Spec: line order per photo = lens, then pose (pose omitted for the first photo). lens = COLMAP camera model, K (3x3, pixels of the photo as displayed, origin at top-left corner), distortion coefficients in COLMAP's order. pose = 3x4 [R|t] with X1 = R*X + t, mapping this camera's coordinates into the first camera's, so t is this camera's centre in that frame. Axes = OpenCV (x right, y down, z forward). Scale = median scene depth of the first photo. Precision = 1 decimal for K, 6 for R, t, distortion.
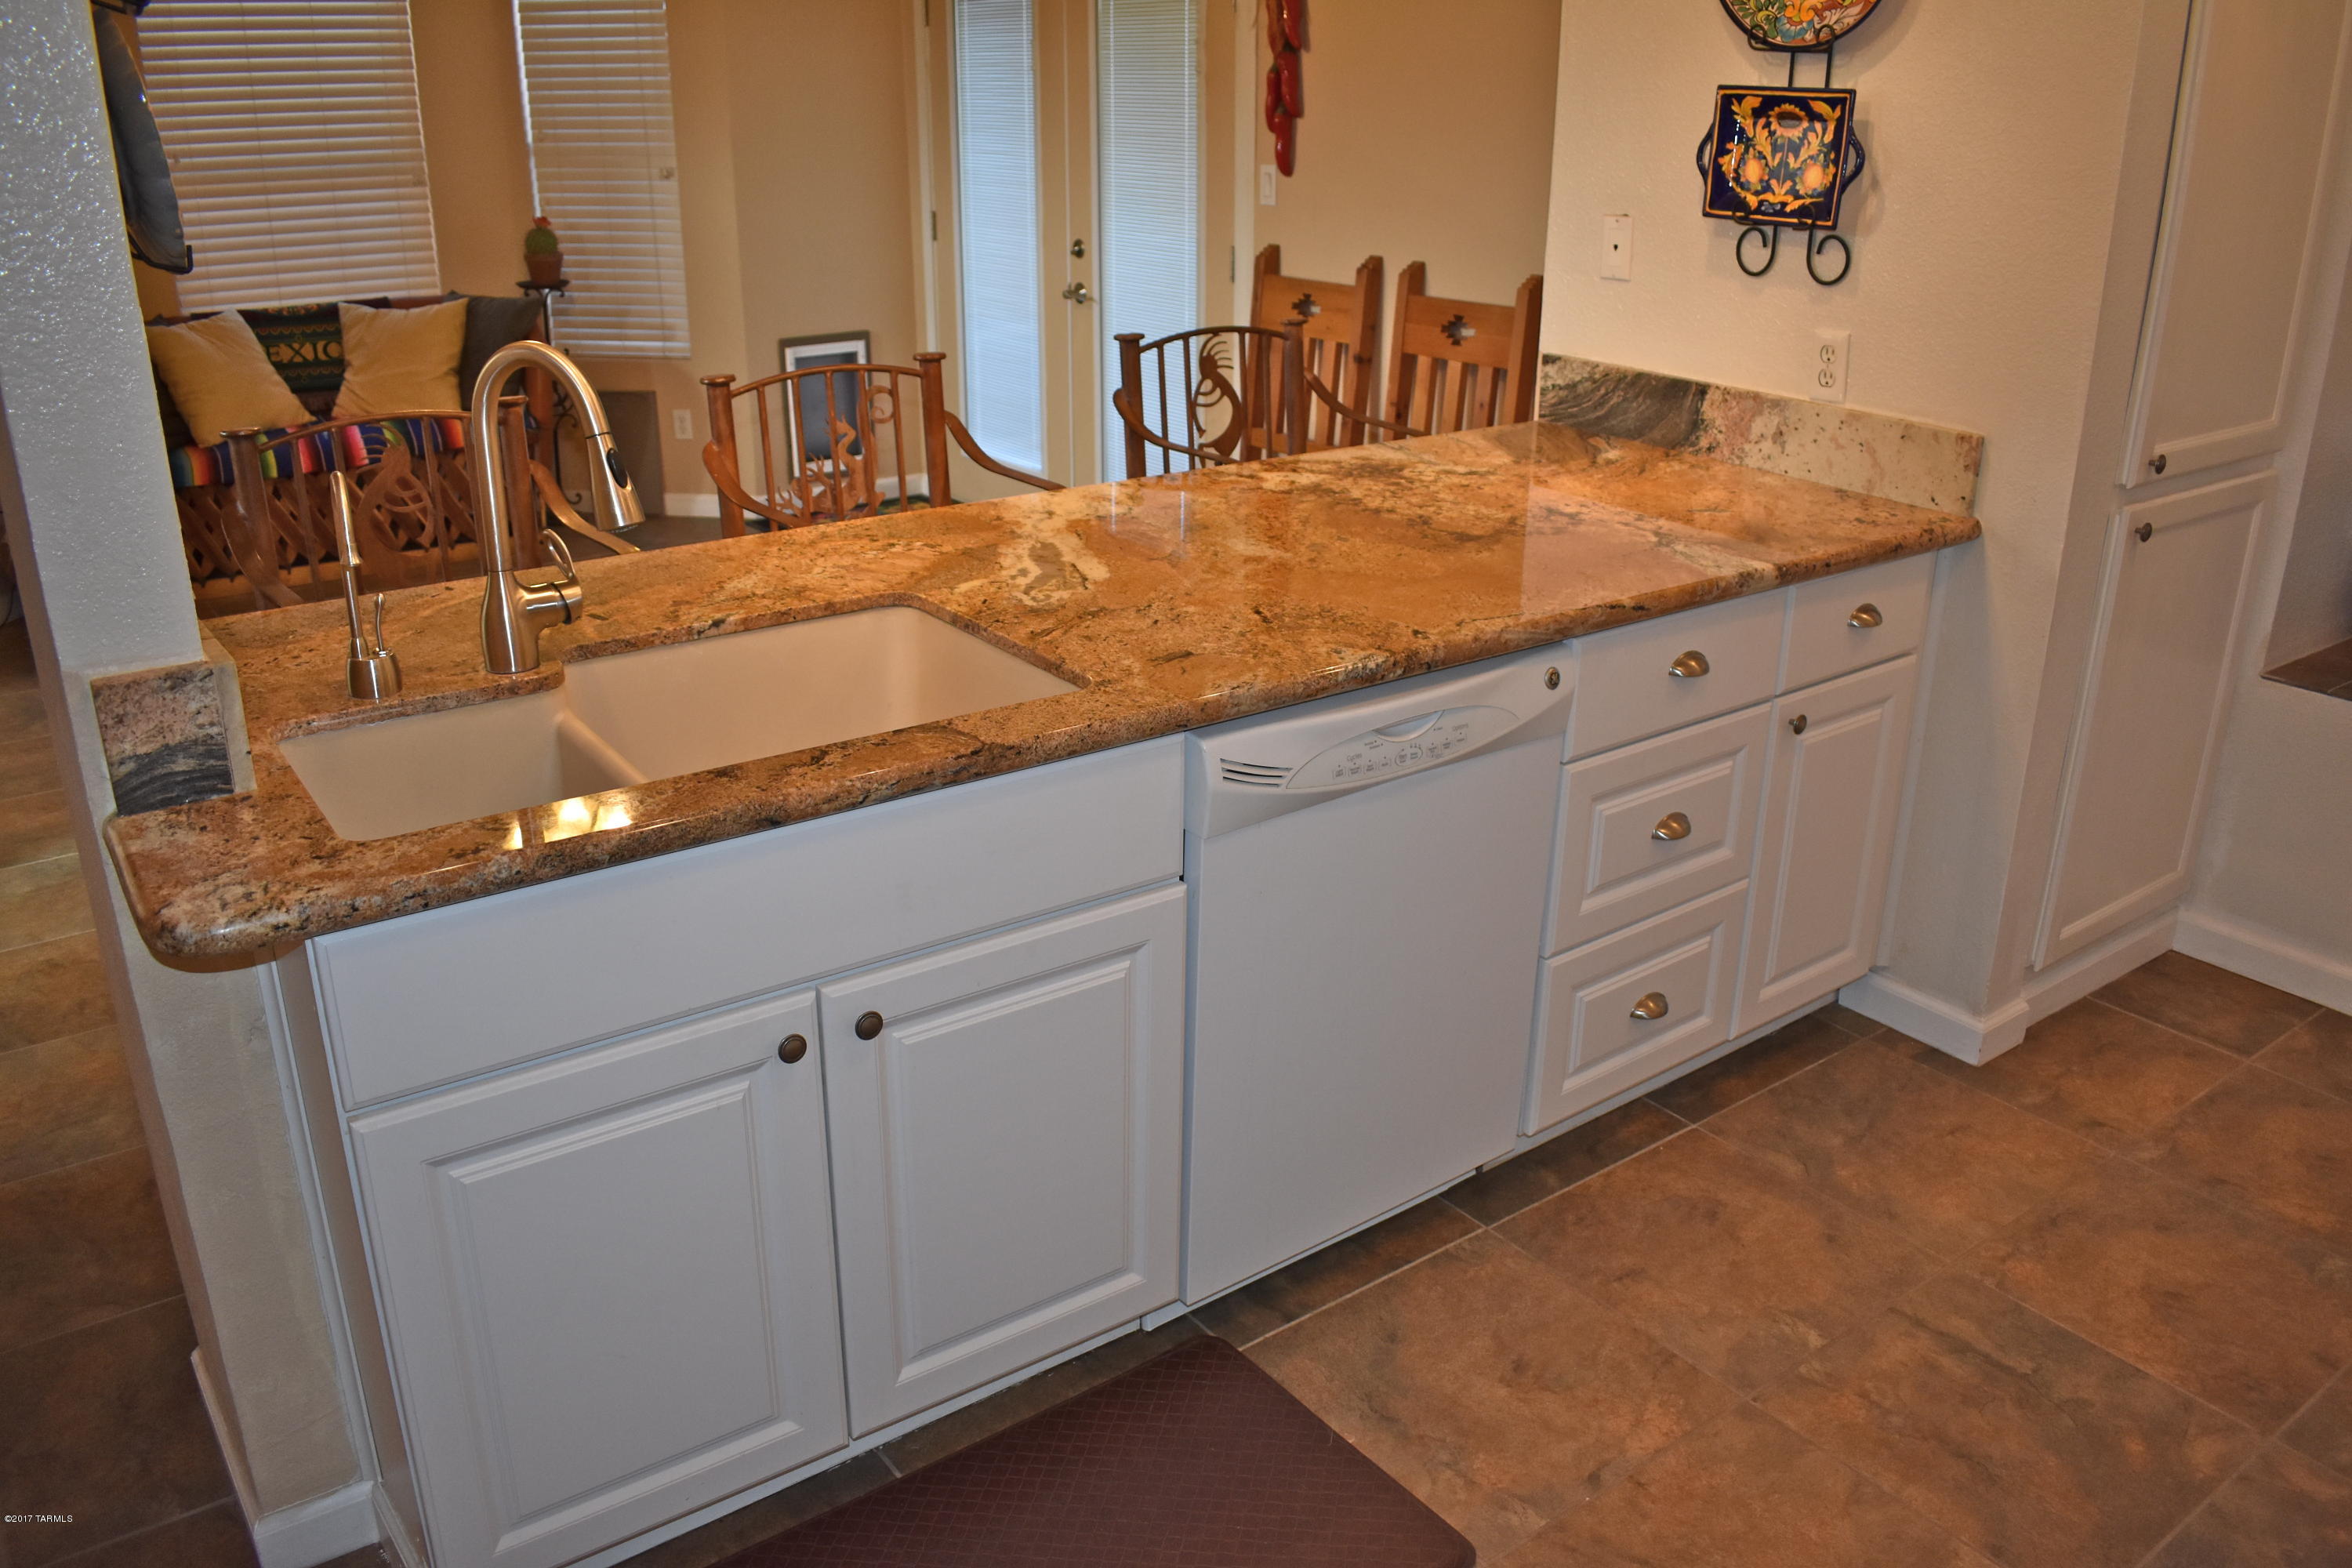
lens RADIAL K [[1833.3, 0, 1188.1], [0, 1833.3, 775.7], [0, 0, 1]] dist [-0.096362, 0.015716]
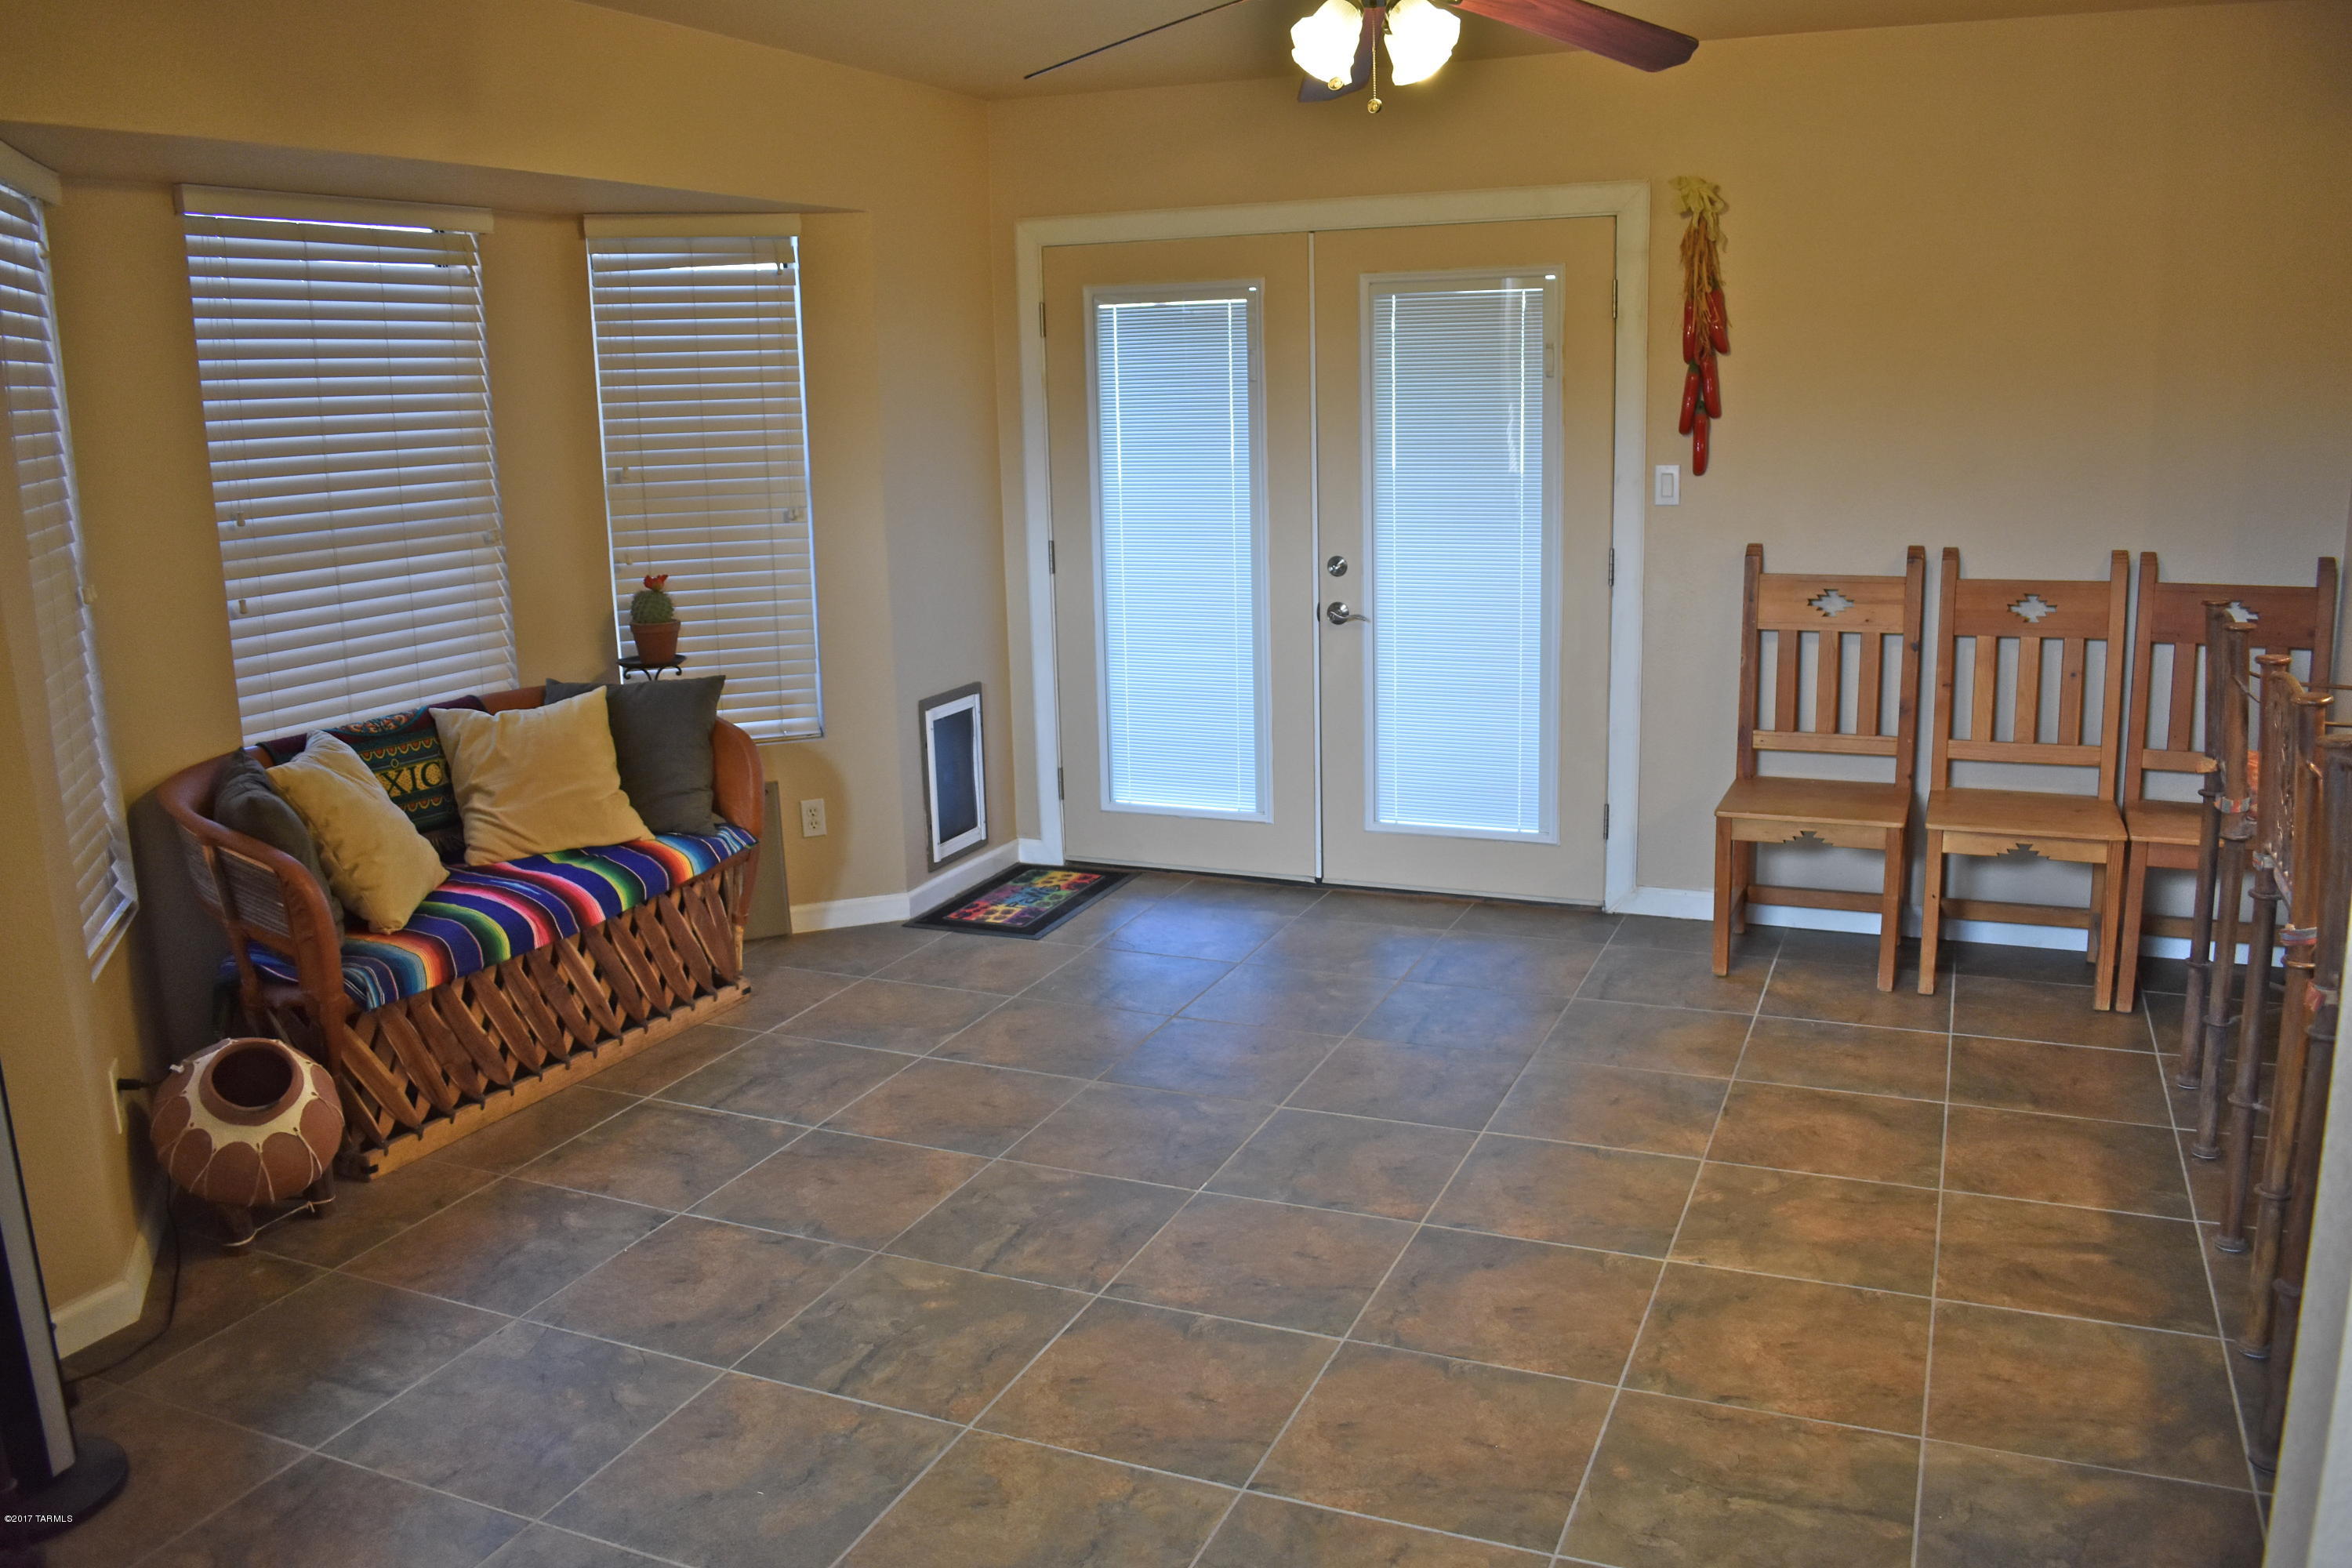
lens RADIAL K [[1833.3, 0, 1179.8], [0, 1833.3, 768.2], [0, 0, 1]] dist [-0.096362, 0.015716]
pose [[0.862964, -0.129694, 0.488336, -1.193532], [0.209129, 0.971505, -0.111547, -0.204783], [-0.459954, 0.198386, 0.865497, 0.499564]]
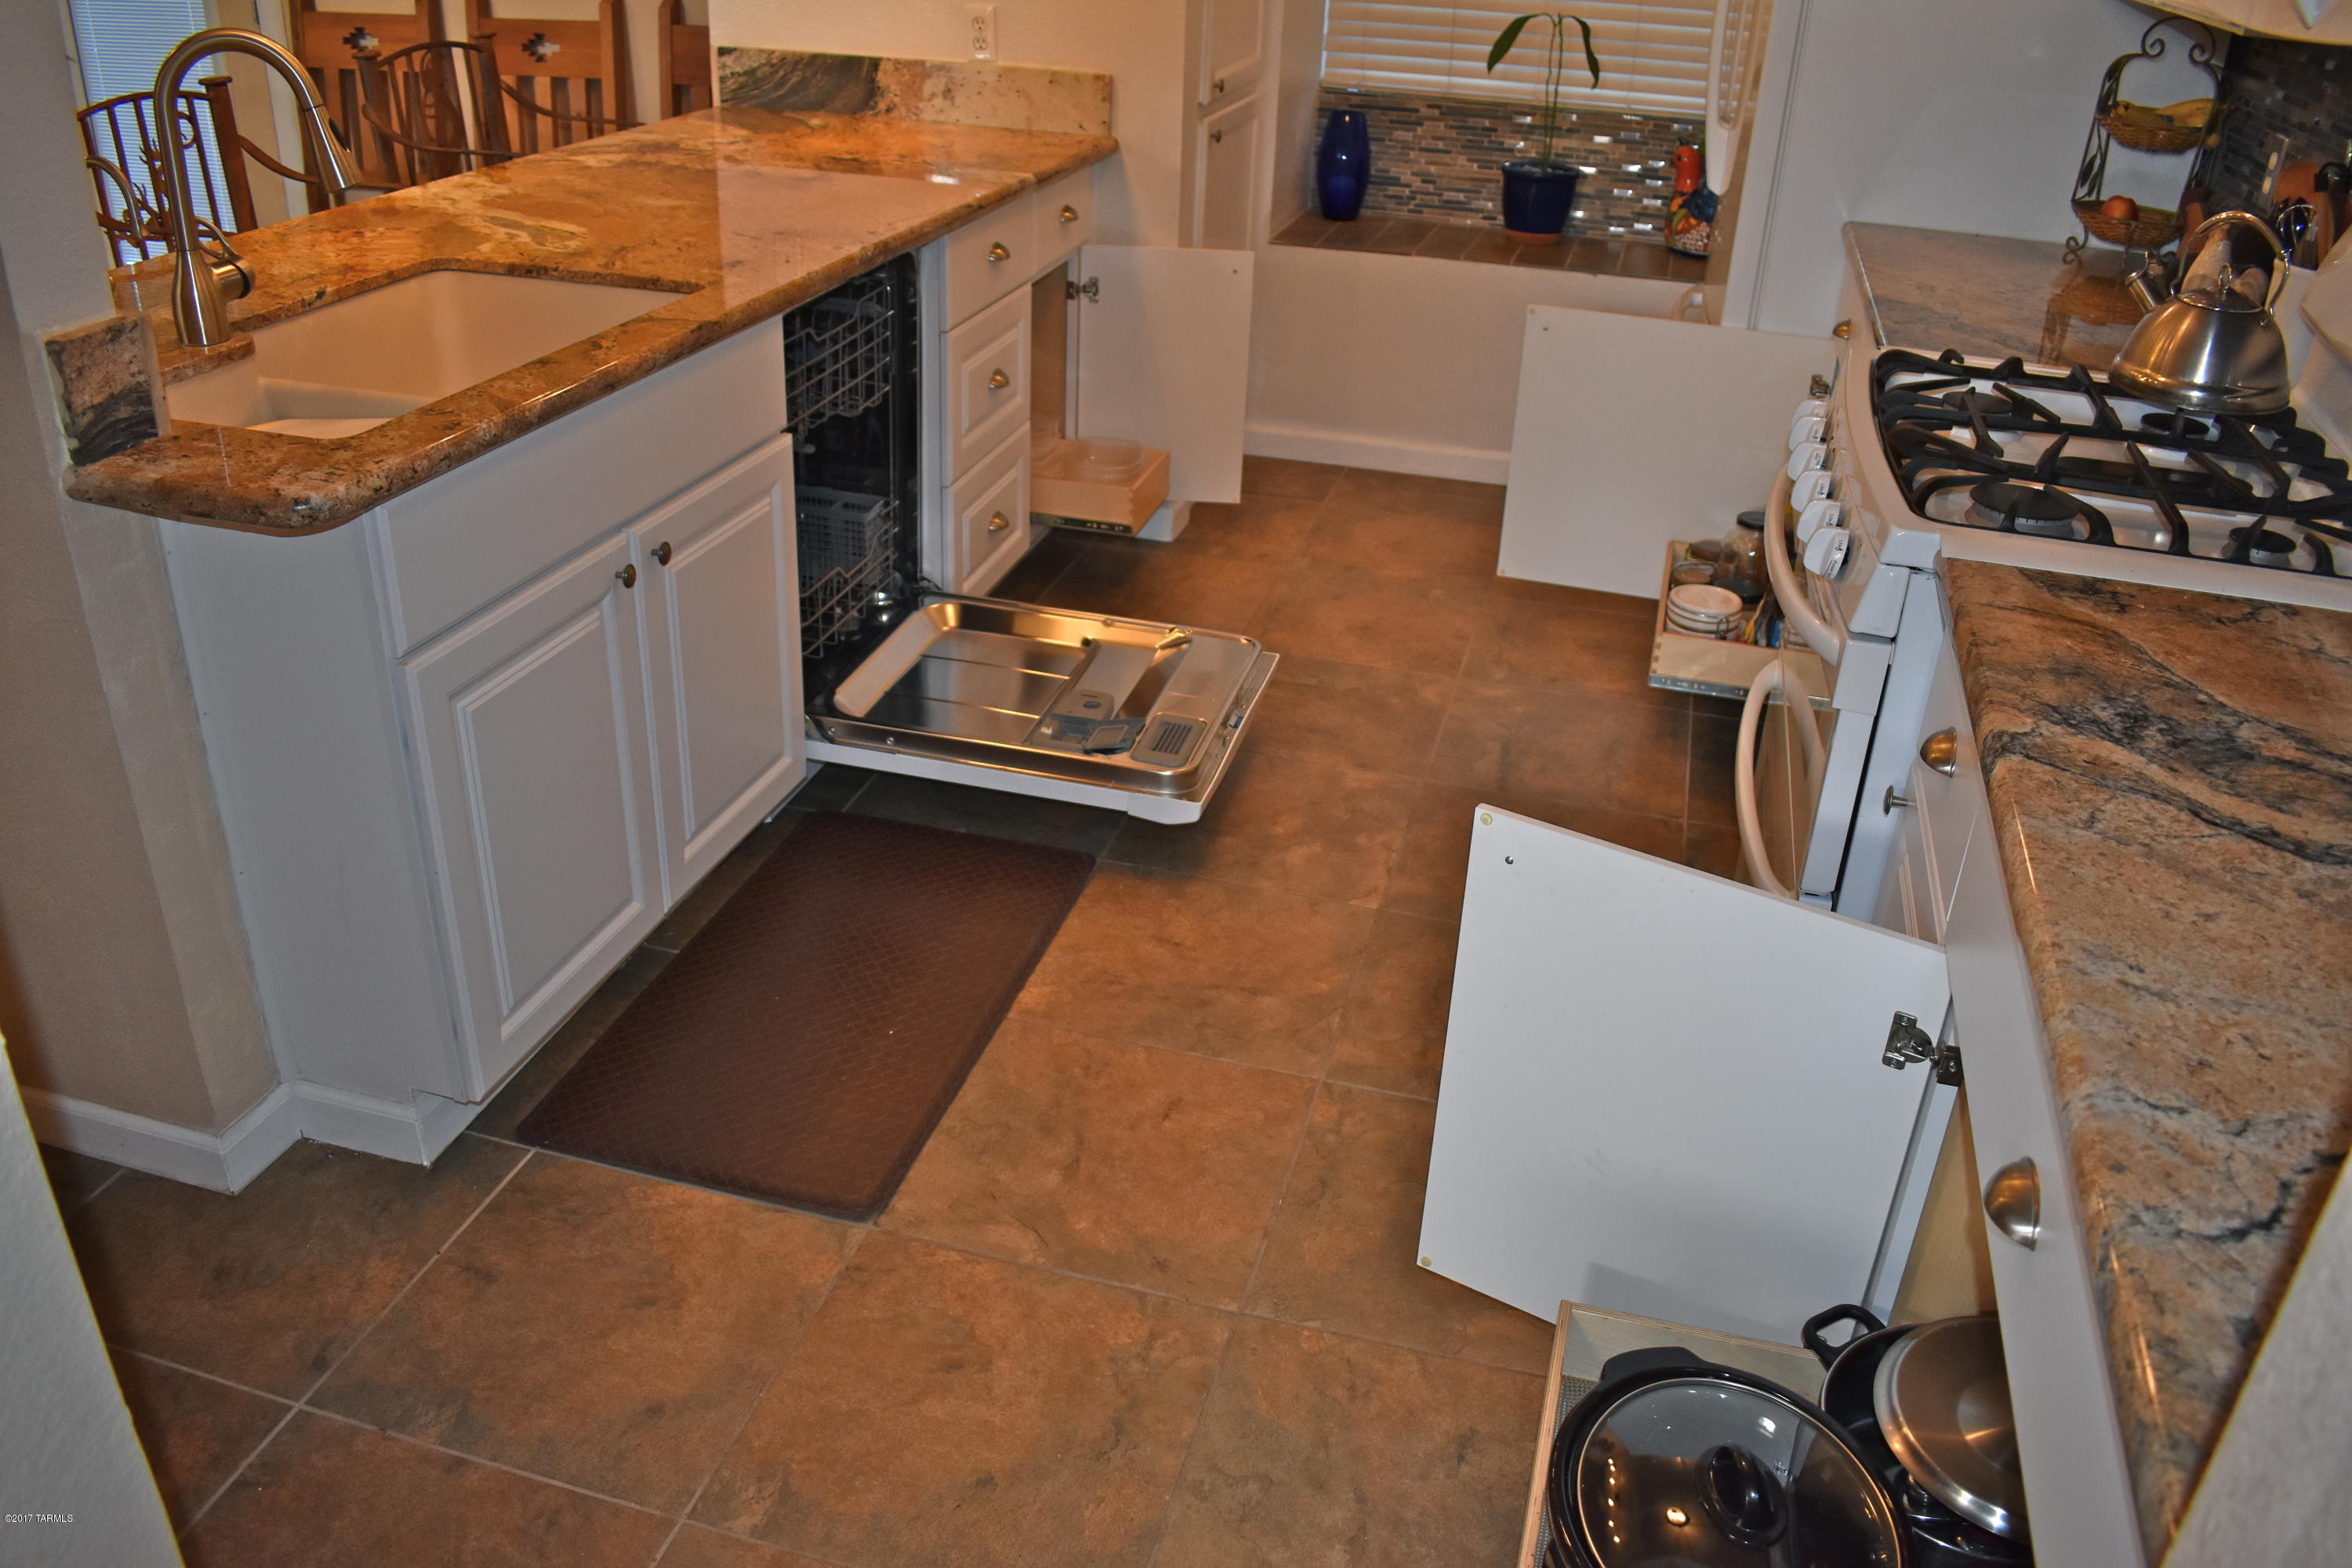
lens RADIAL K [[1833.3, 0, 1184.7], [0, 1833.3, 765.0], [0, 0, 1]] dist [-0.096362, 0.015716]
pose [[0.784232, -0.262164, 0.562361, -0.401942], [0.191218, 0.964355, 0.182907, 0.072686], [-0.590267, -0.035908, 0.806409, -0.157501]]
